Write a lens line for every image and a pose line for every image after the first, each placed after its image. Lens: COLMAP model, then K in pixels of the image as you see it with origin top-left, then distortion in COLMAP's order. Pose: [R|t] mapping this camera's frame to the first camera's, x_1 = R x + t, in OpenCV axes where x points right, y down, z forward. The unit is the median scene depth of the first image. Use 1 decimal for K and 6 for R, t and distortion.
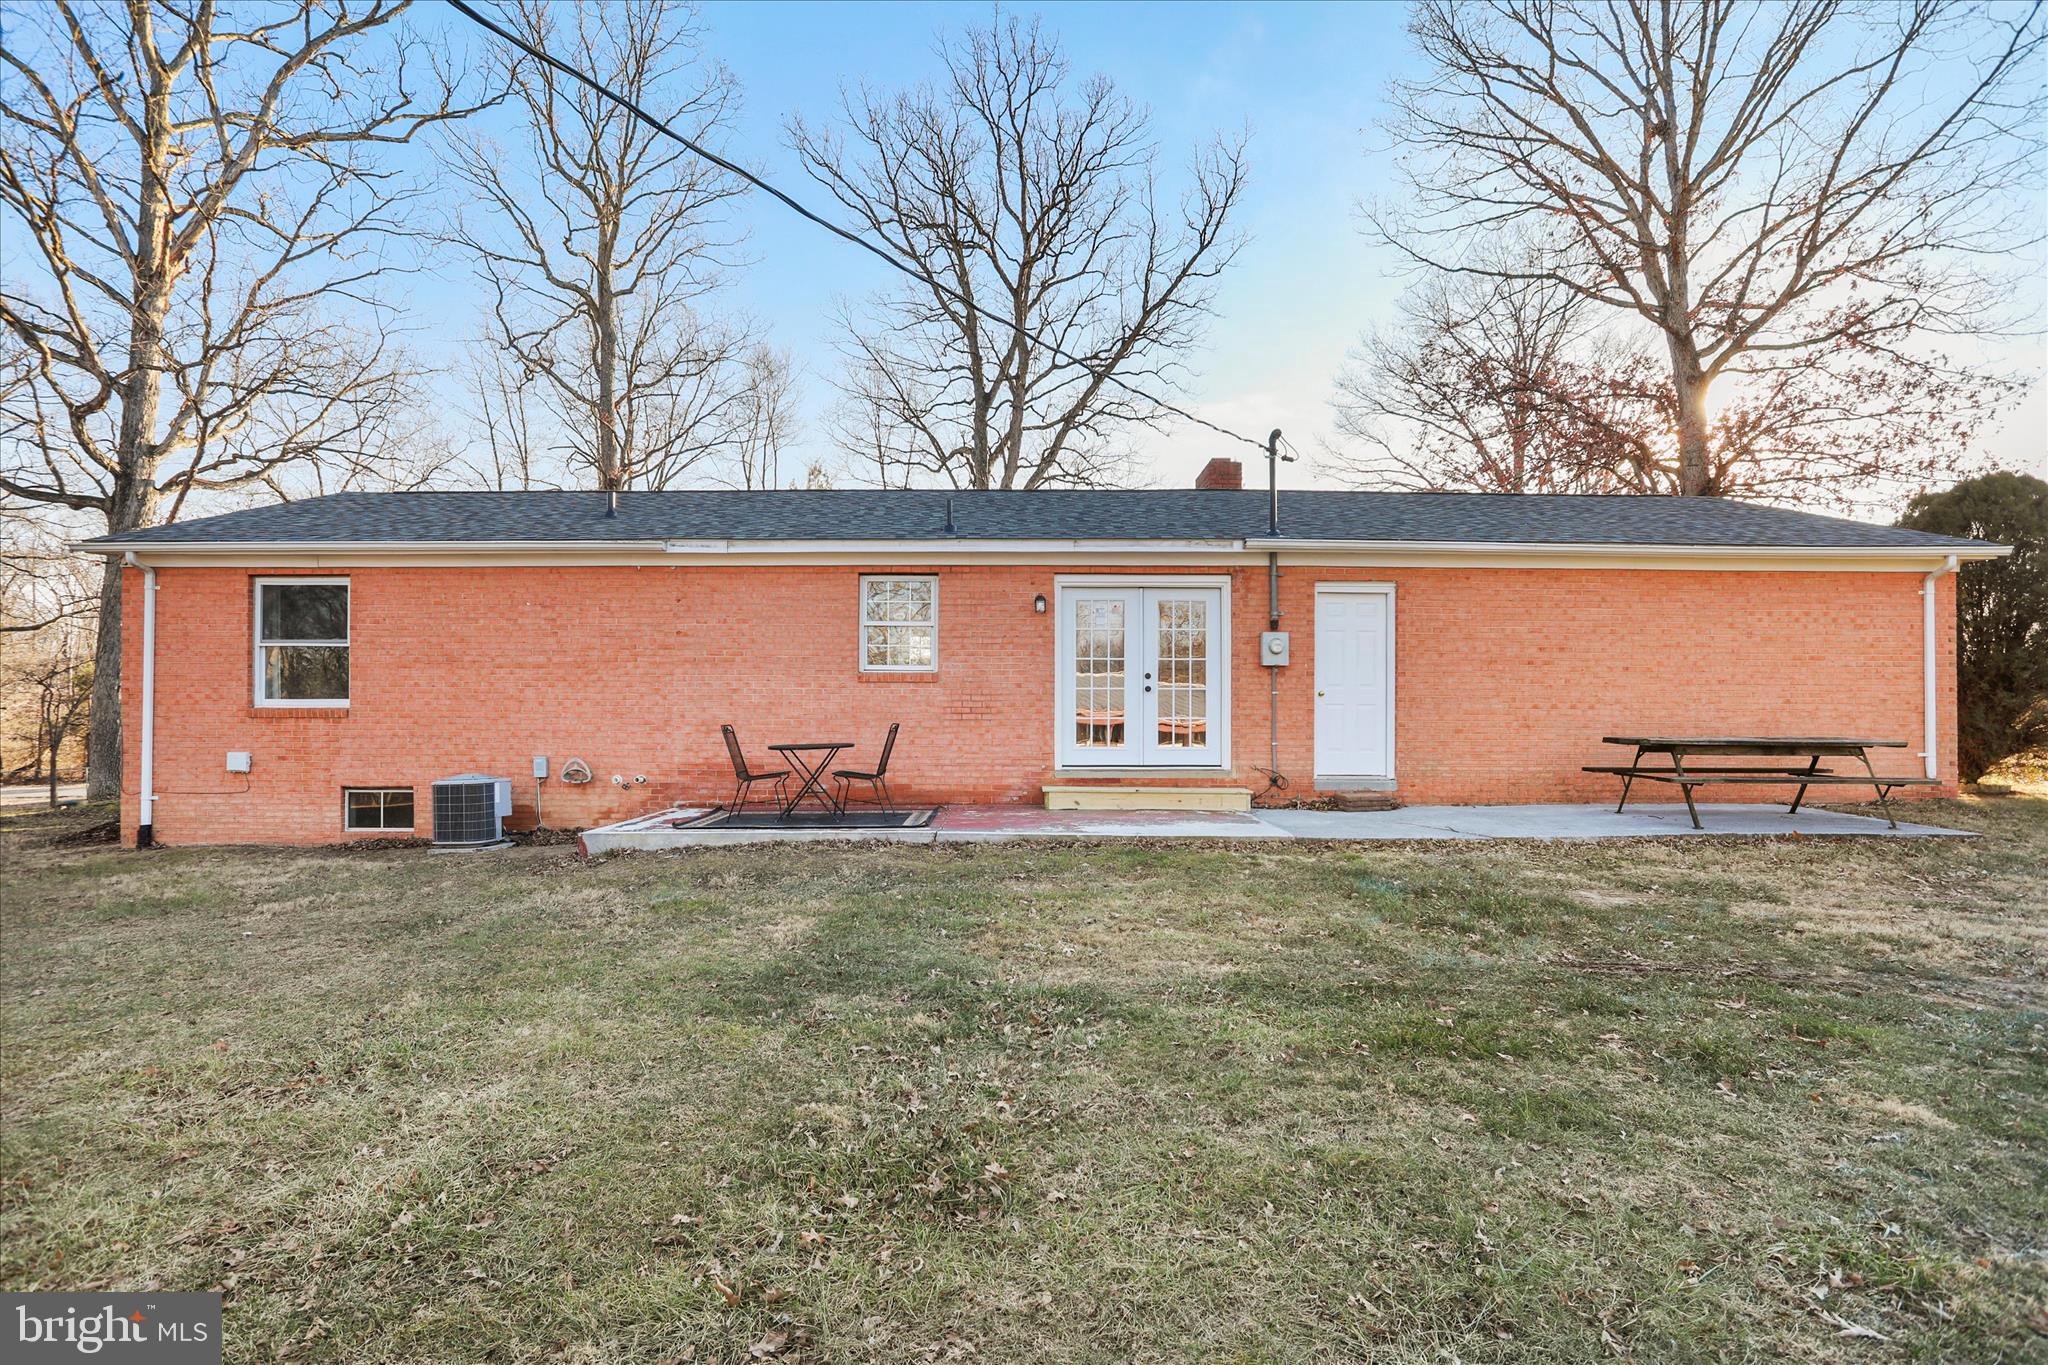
lens RADIAL K [[812.4, 0, 1024.0], [0, 812.4, 682.5], [0, 0, 1]] dist [-0.050437, 0.020071]
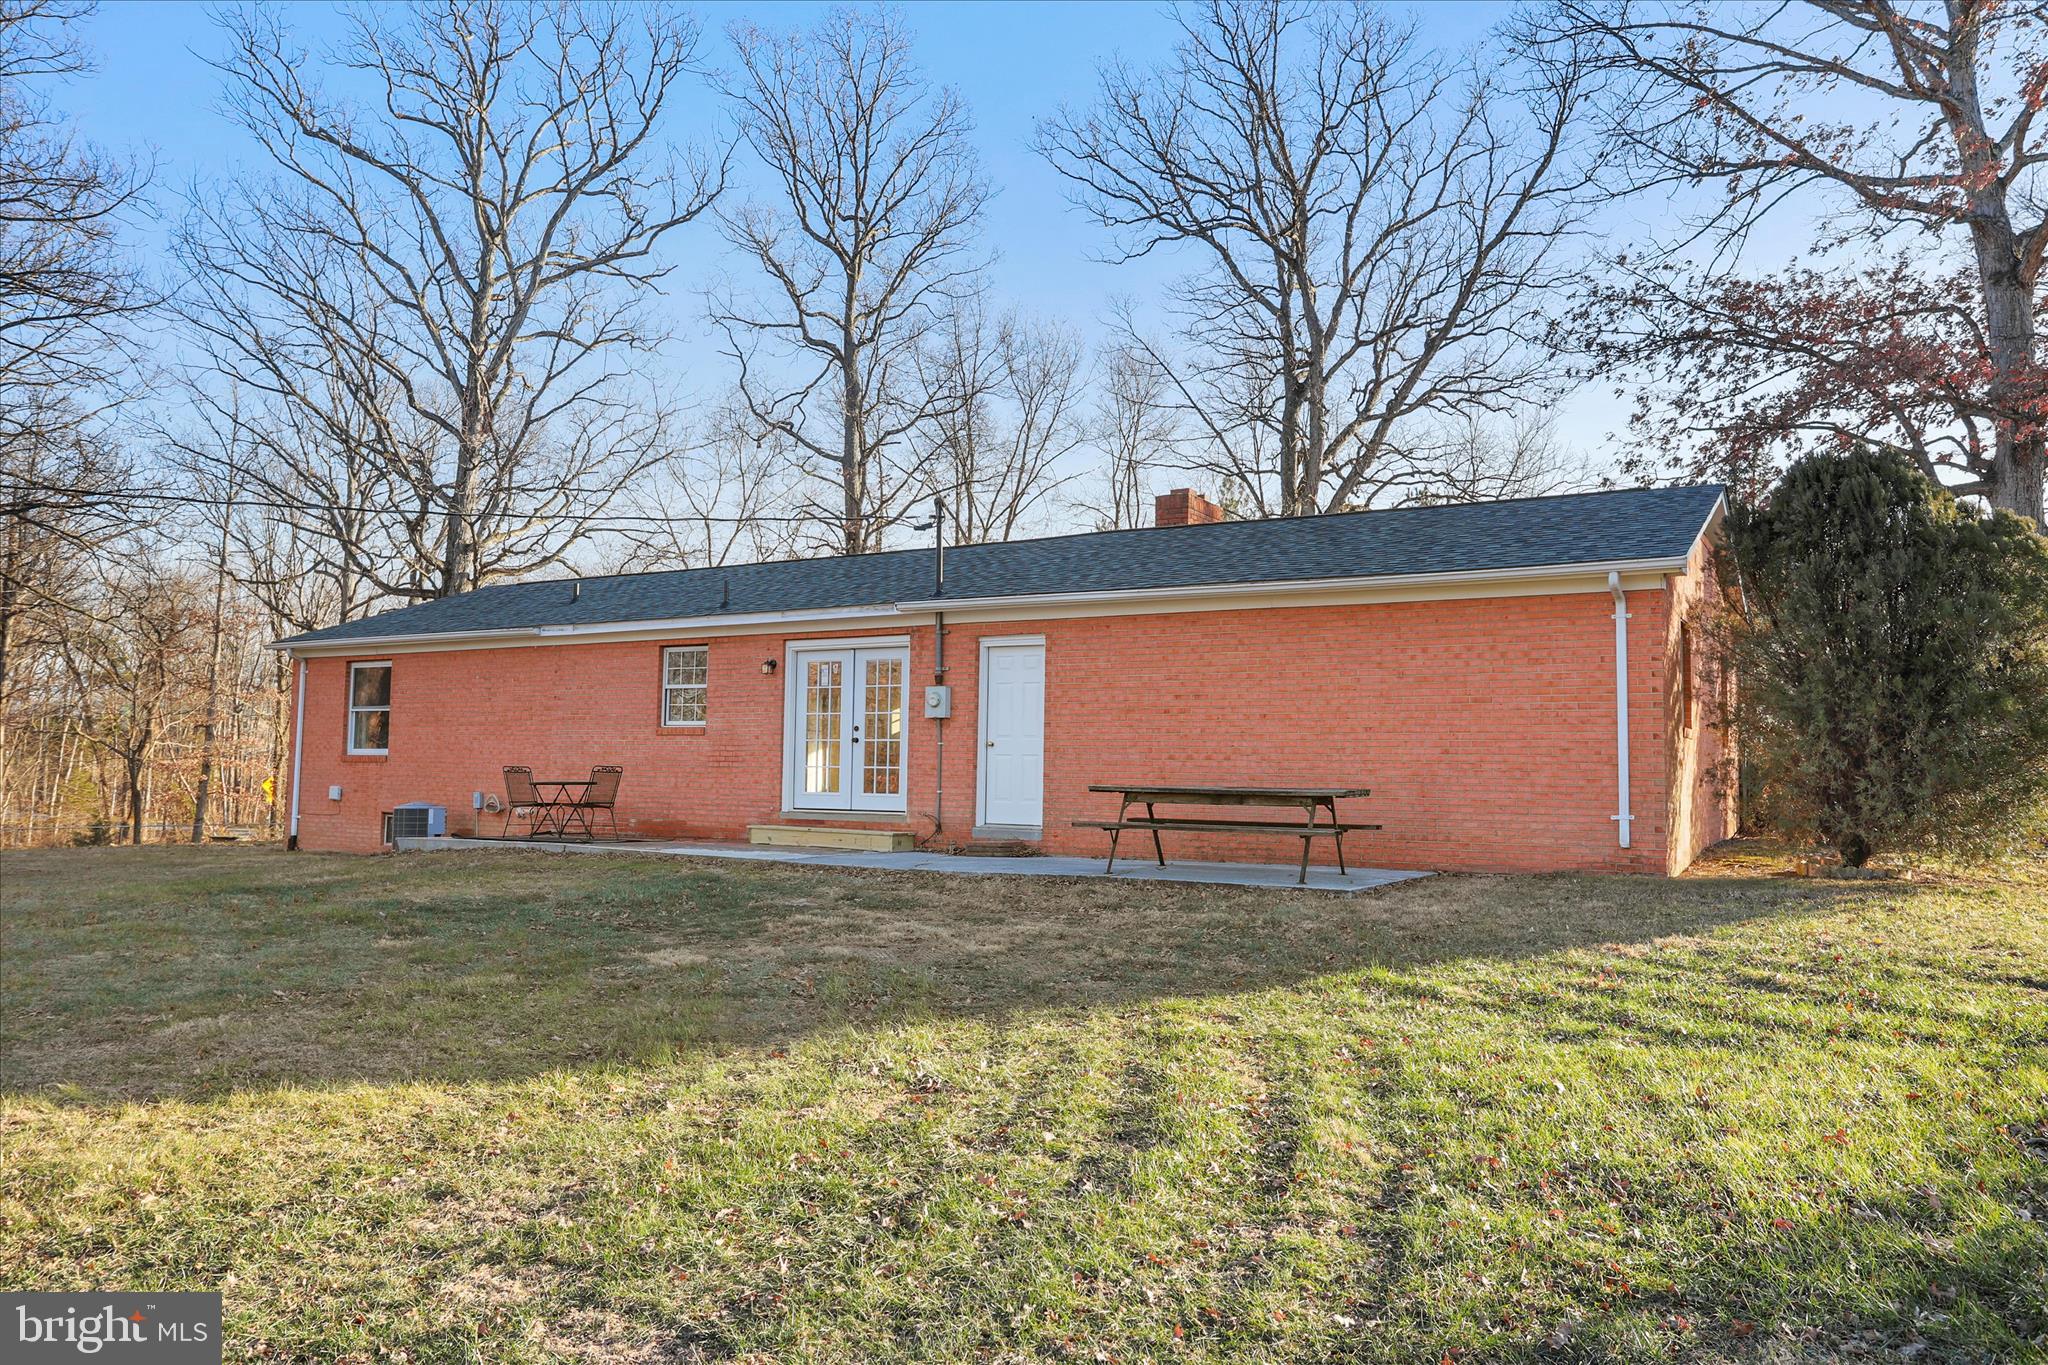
lens RADIAL K [[1014.6, 0, 1024.0], [0, 1014.6, 682.5], [0, 0, 1]] dist [-0.004276, -0.000086]
pose [[0.912553, -0.025407, -0.408169, 0.948995], [0.000689, 0.998162, -0.060593, 0.014068], [0.408958, 0.055013, 0.910893, -0.175512]]
